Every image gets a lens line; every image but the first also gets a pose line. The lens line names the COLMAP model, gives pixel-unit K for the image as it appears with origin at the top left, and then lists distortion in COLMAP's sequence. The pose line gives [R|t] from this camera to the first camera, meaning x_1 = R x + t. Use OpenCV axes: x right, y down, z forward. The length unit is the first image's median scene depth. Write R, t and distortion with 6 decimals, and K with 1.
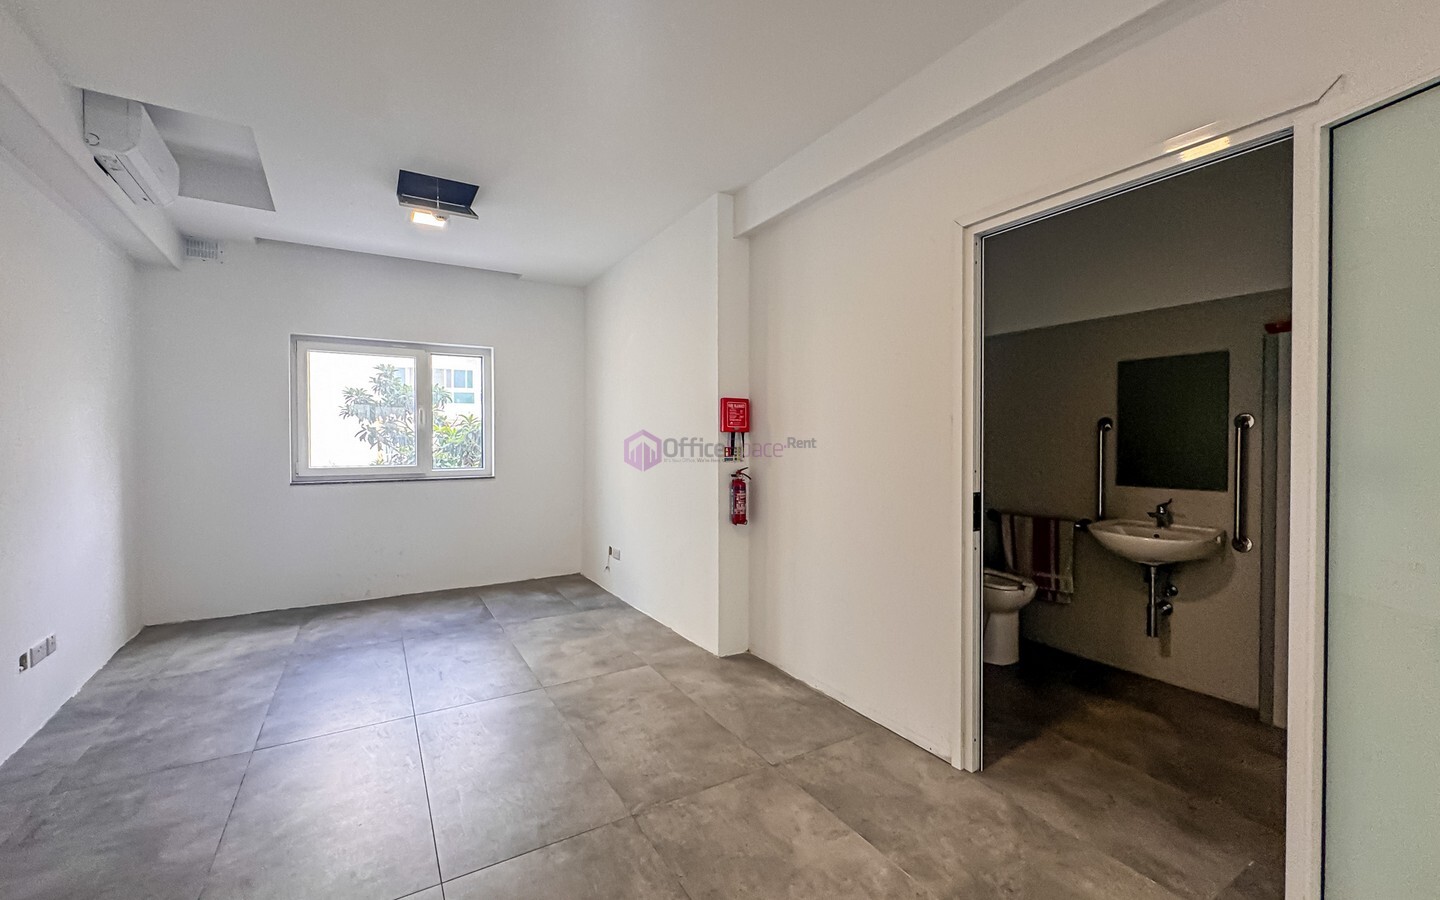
lens RADIAL K [[587.7, 0, 720.0], [0, 587.7, 450.0], [0, 0, 1]] dist [-0.001881, -0.000121]
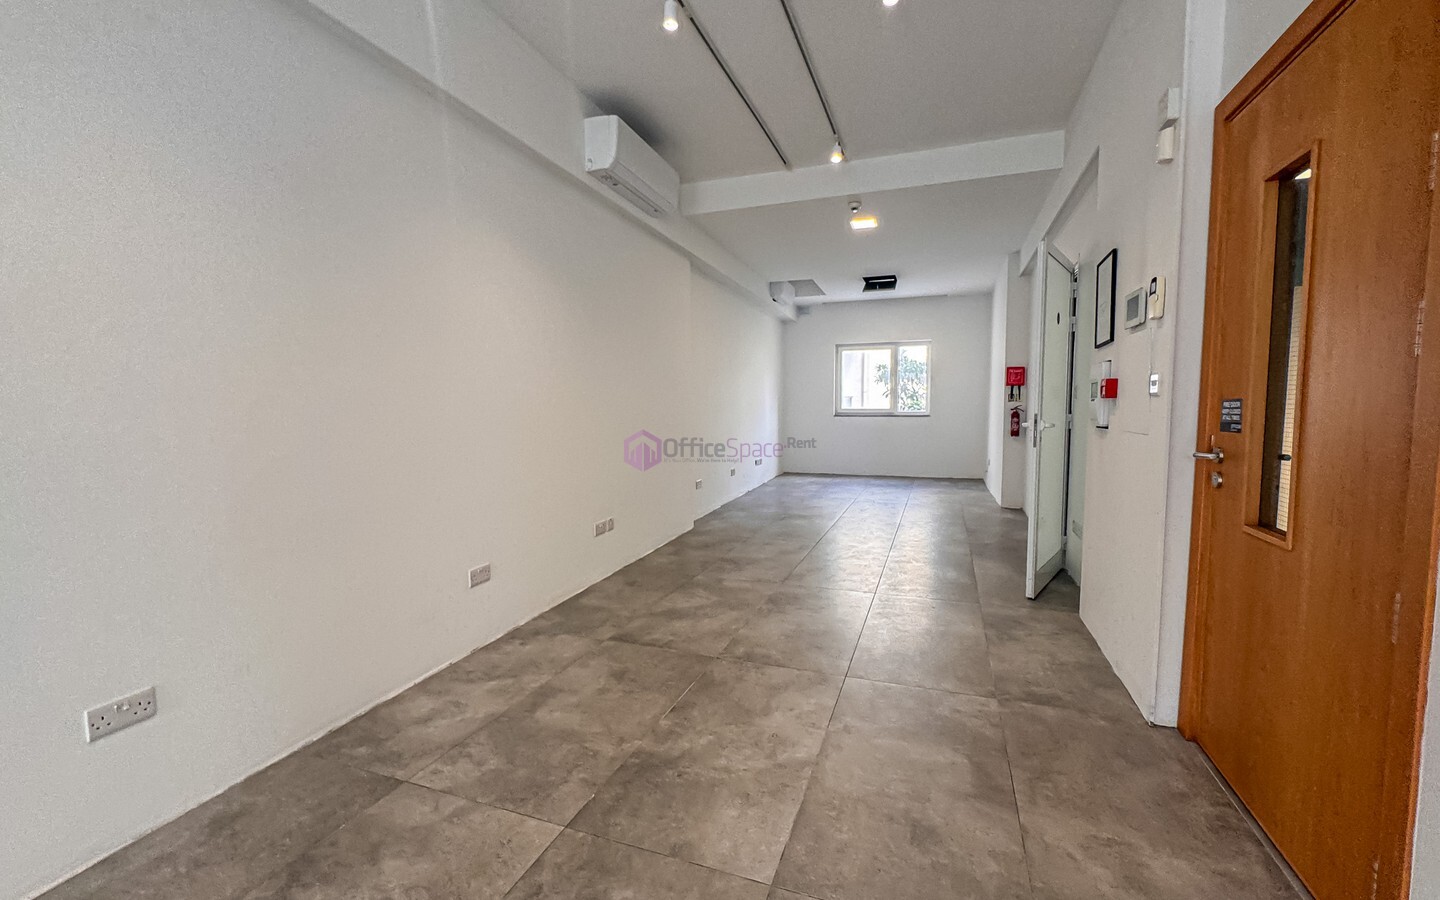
lens RADIAL K [[587.7, 0, 720.0], [0, 587.7, 450.0], [0, 0, 1]] dist [-0.001881, -0.000121]
pose [[0.625808, 0.057581, -0.777849, 0.855299], [-0.005740, 0.997584, 0.069229, 0.046642], [0.779956, -0.038859, 0.624627, -0.834535]]
